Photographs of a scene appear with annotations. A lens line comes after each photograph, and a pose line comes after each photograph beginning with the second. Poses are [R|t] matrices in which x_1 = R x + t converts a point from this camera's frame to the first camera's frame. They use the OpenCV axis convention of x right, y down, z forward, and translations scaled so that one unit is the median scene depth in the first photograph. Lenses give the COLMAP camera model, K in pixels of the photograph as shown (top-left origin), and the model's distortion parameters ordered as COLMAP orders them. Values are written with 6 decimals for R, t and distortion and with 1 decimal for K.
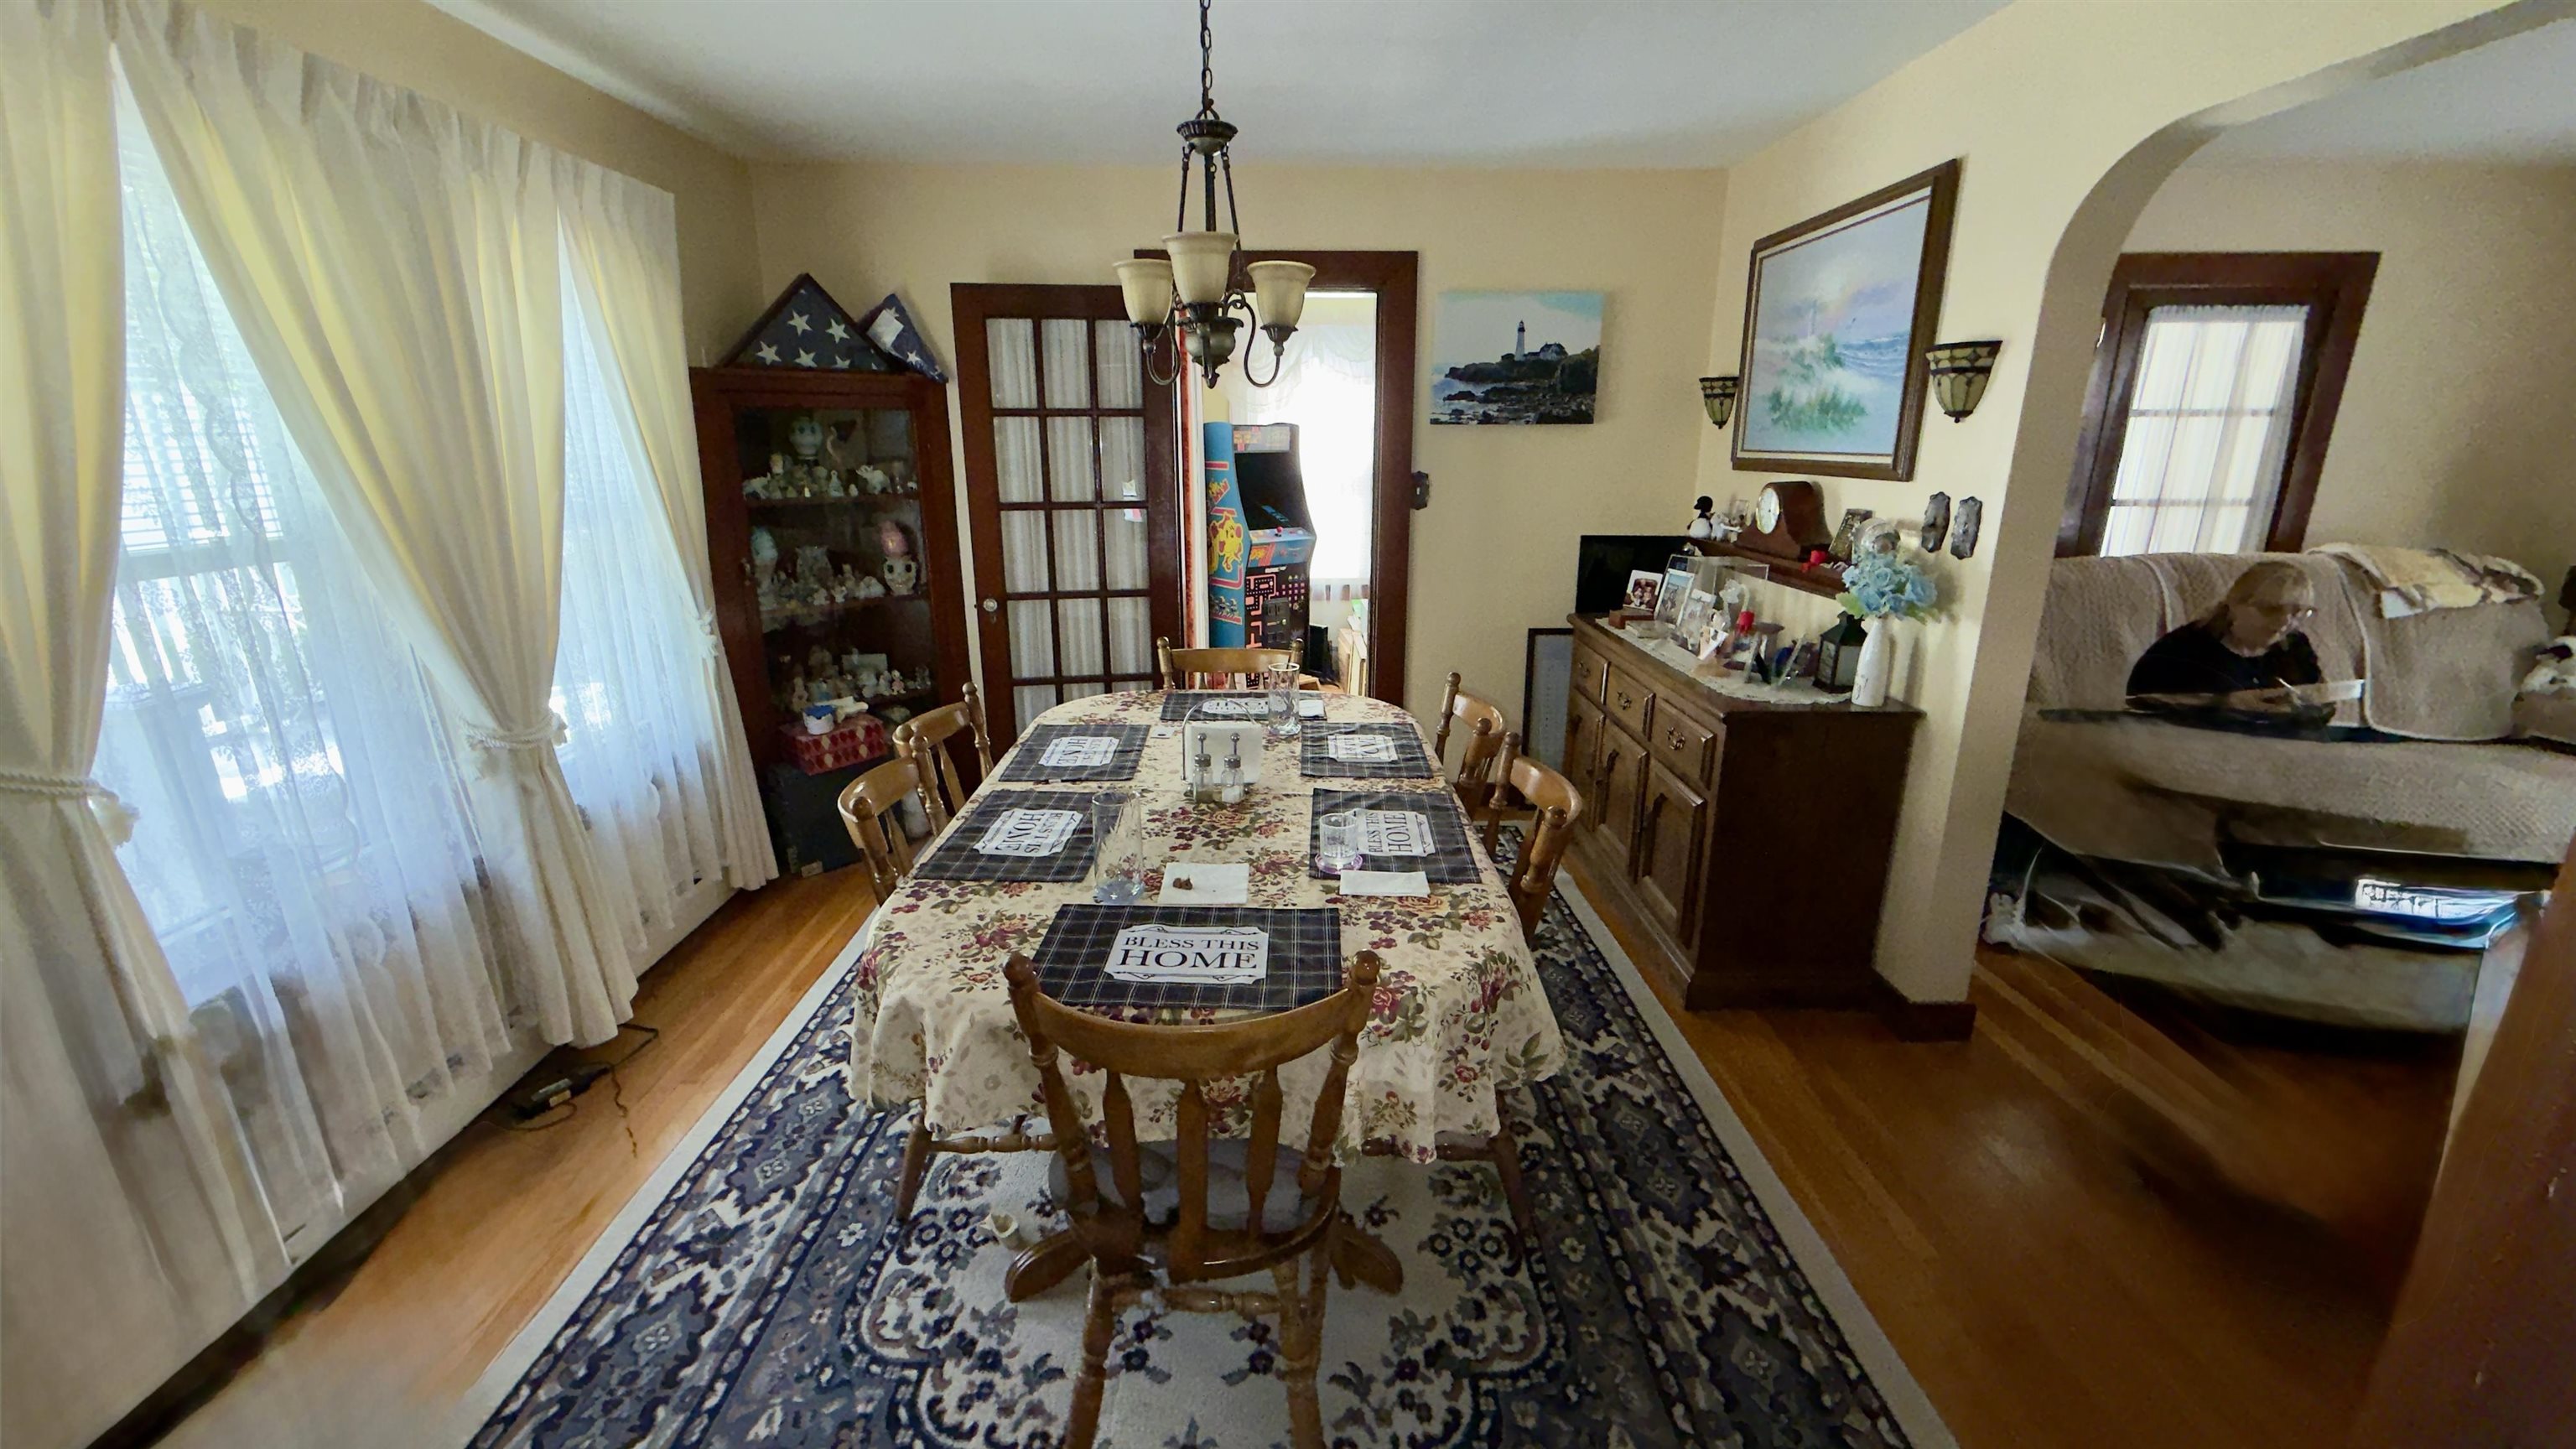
lens RADIAL K [[1024.1, 0, 1282.5], [0, 1024.1, 724.5], [0, 0, 1]] dist [-0.001296, -0.000252]
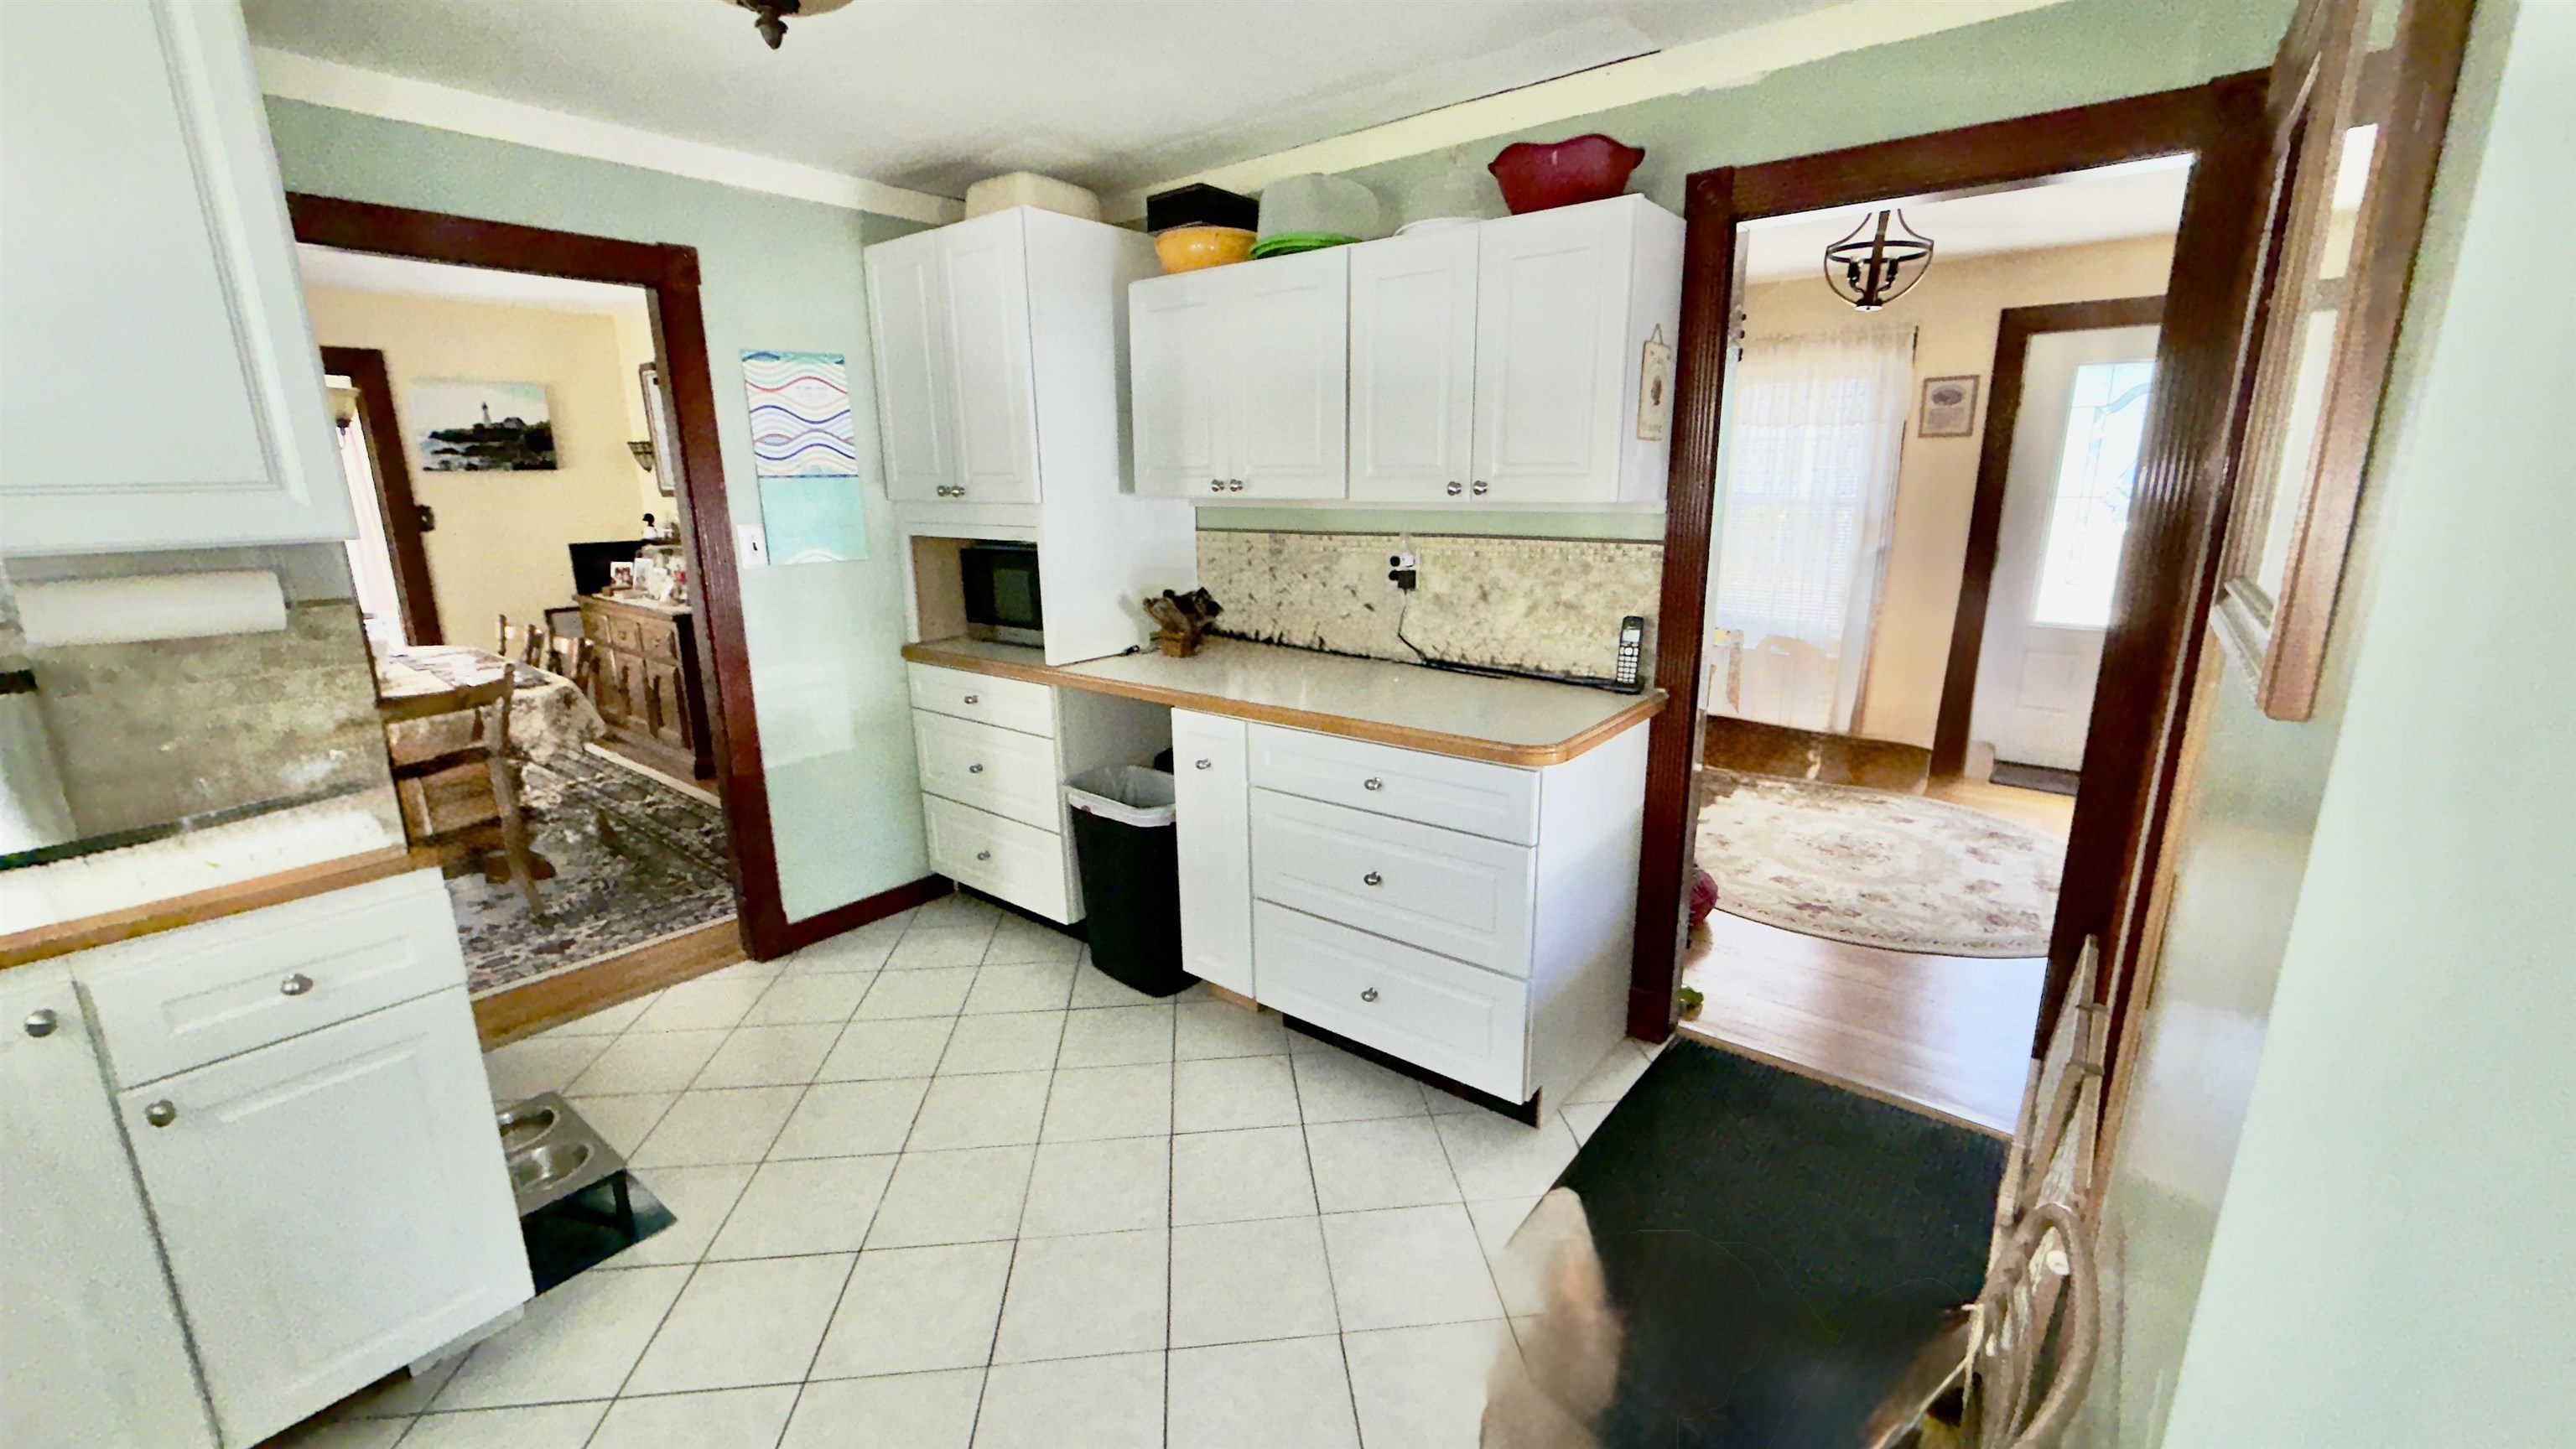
lens RADIAL K [[1033.9, 0, 1277.1], [0, 1033.9, 729.8], [0, 0, 1]] dist [0.000264, 0.000193]
pose [[0.643798, -0.192610, 0.740557, -0.316304], [0.219118, 0.973678, 0.062753, 0.315237], [-0.733152, 0.121869, 0.669057, -1.095082]]
